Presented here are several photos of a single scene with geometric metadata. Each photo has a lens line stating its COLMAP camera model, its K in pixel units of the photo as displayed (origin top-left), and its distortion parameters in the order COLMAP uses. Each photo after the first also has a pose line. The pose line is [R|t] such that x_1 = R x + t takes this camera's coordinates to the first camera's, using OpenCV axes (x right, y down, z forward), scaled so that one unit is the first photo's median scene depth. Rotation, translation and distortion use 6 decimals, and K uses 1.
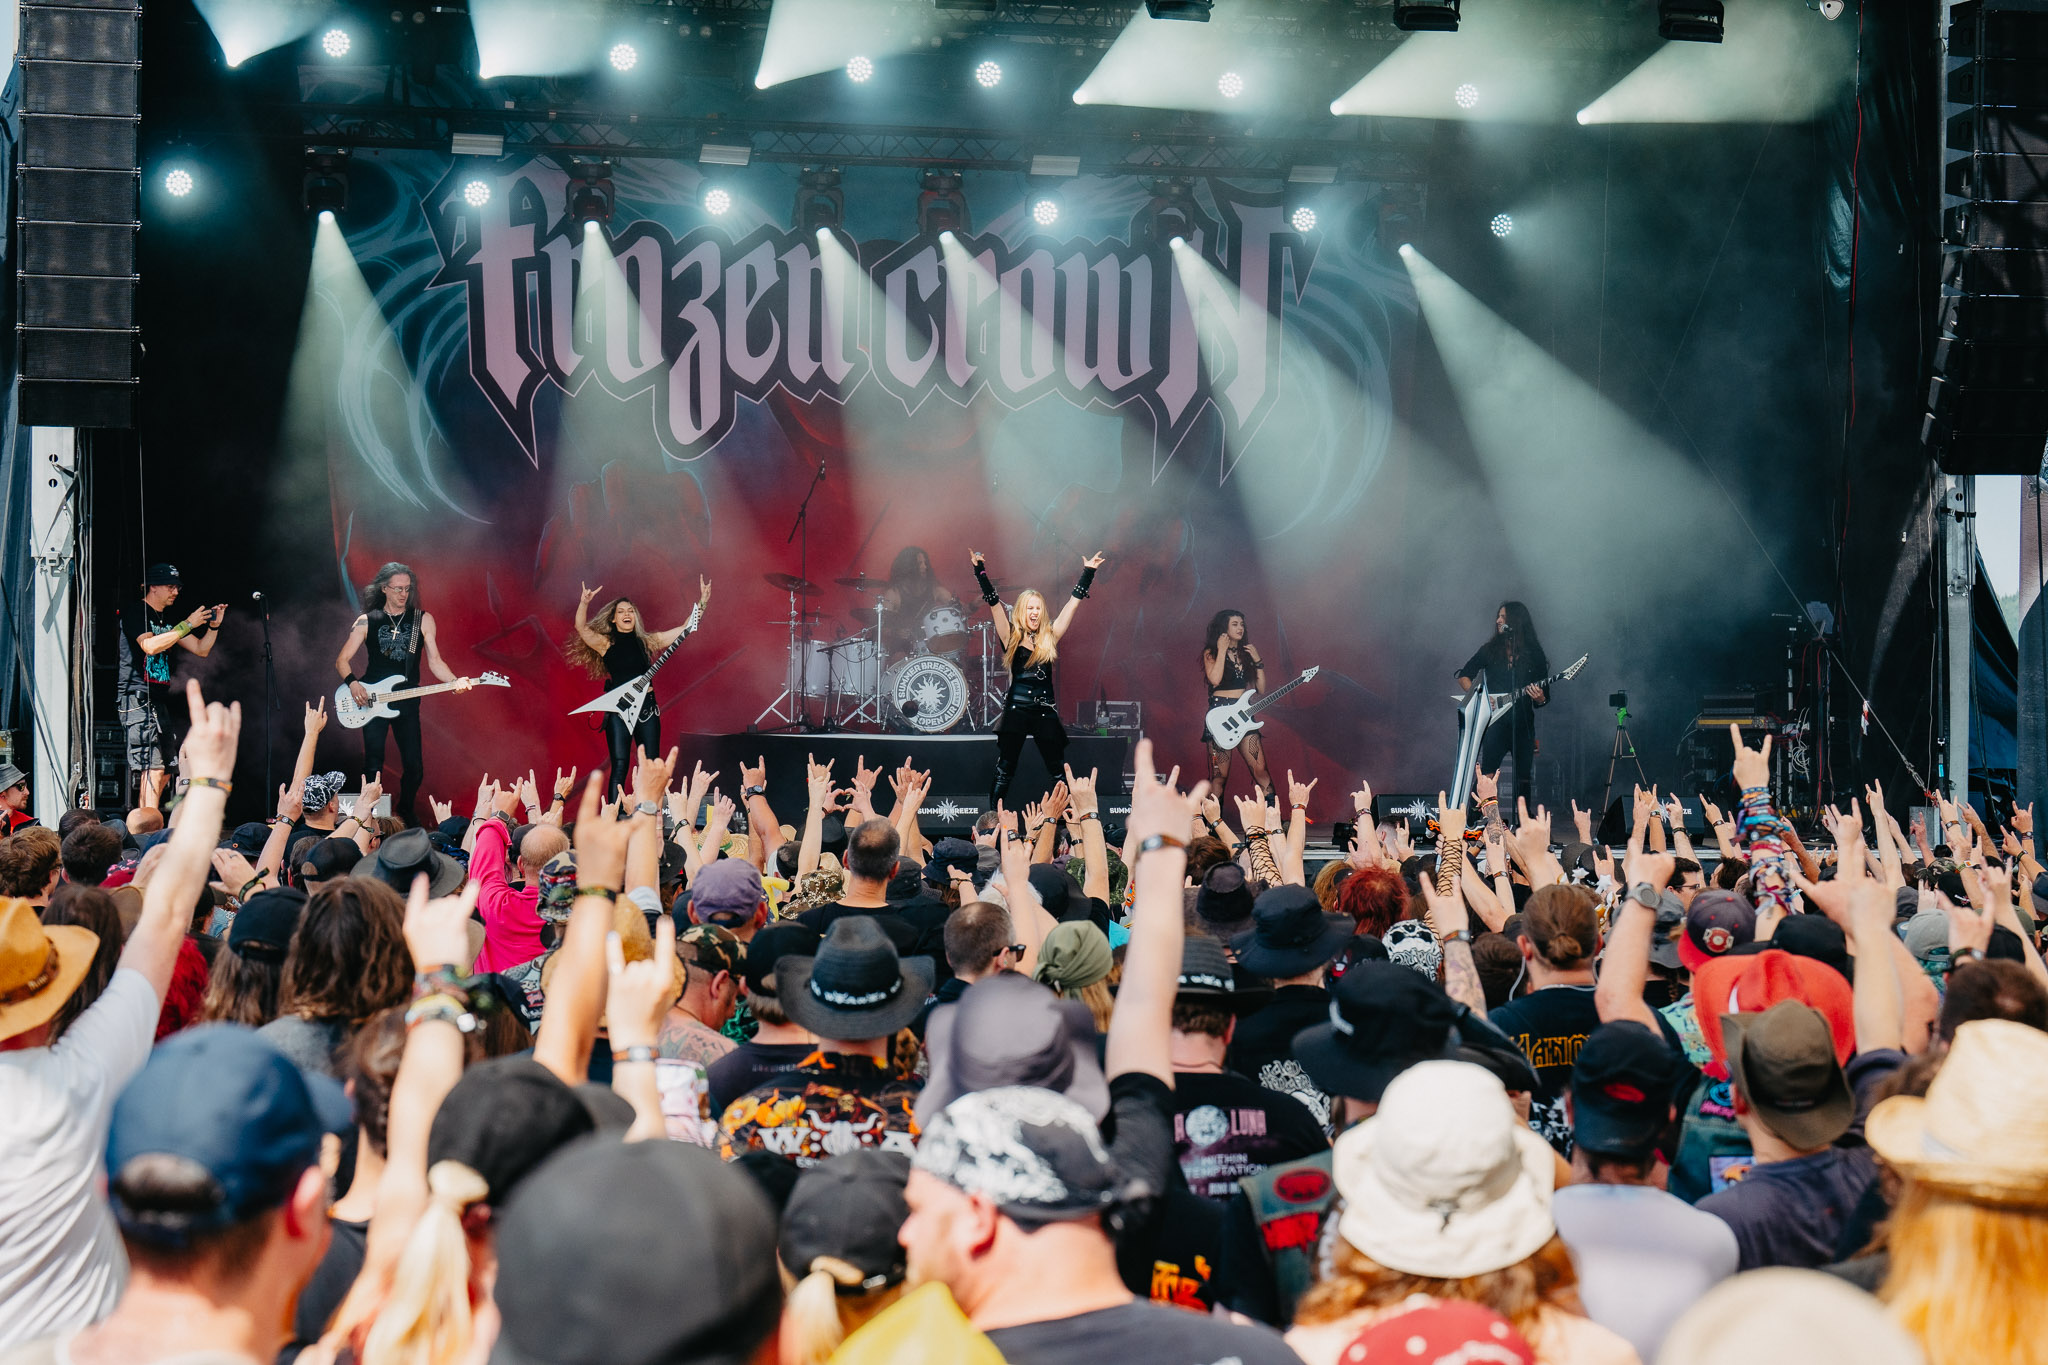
lens RADIAL K [[4106.9, 0, 1024.0], [0, 4106.9, 682.5], [0, 0, 1]] dist [0.016903, -0.084114]
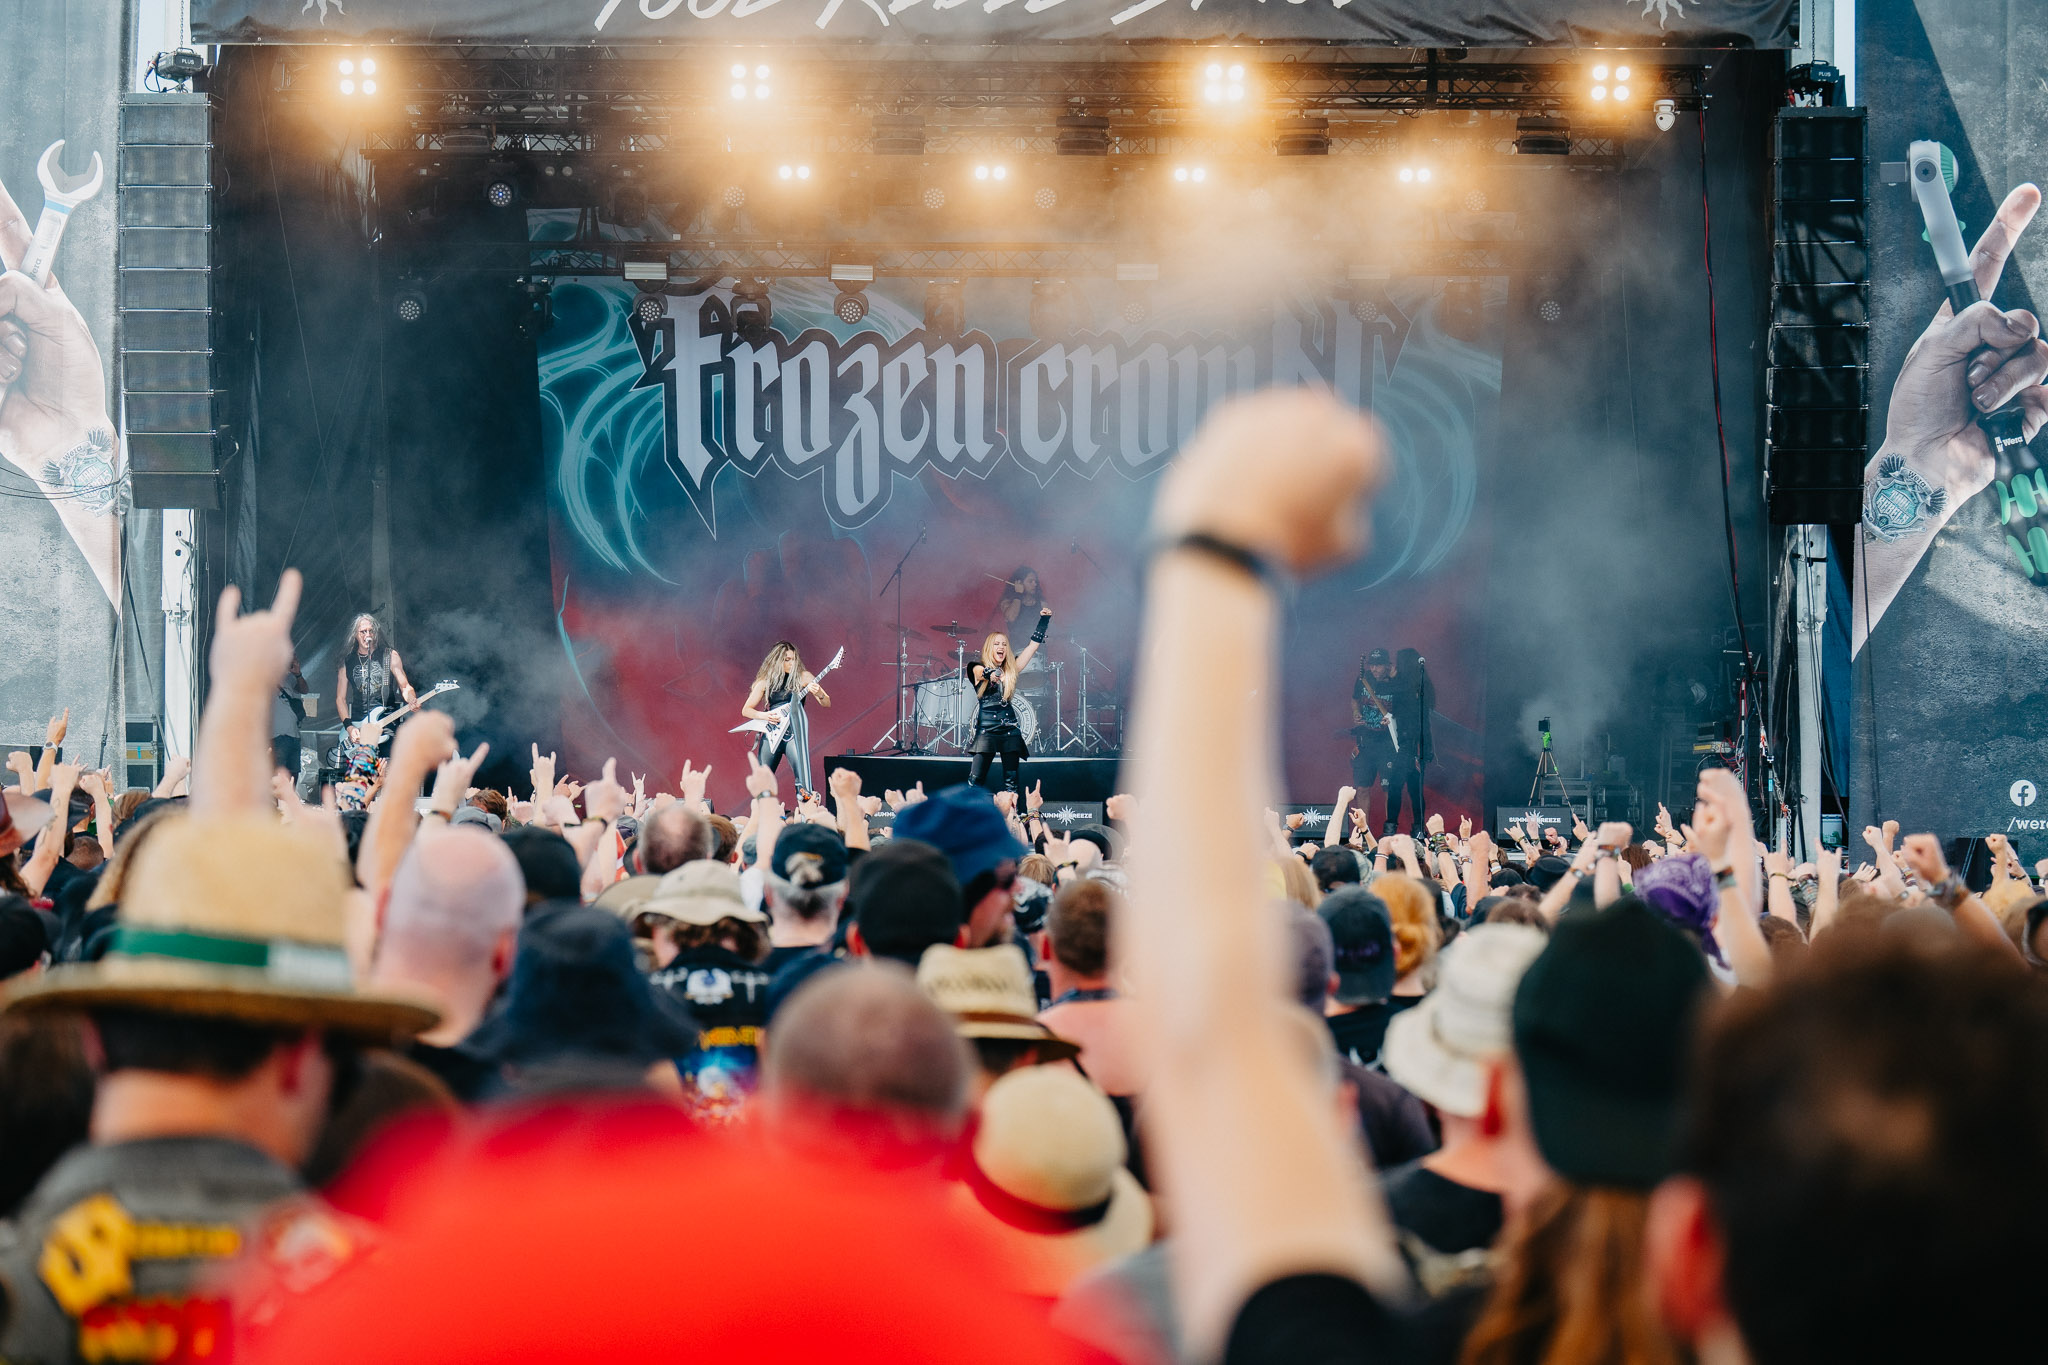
lens RADIAL K [[4106.9, 0, 1024.0], [0, 4106.9, 682.5], [0, 0, 1]] dist [0.016903, -0.084114]
pose [[0.965515, -0.004992, -0.260298, 0.281094], [0.000179, 0.999829, -0.018510, 0.012677], [0.260346, 0.017825, 0.965351, -0.136569]]
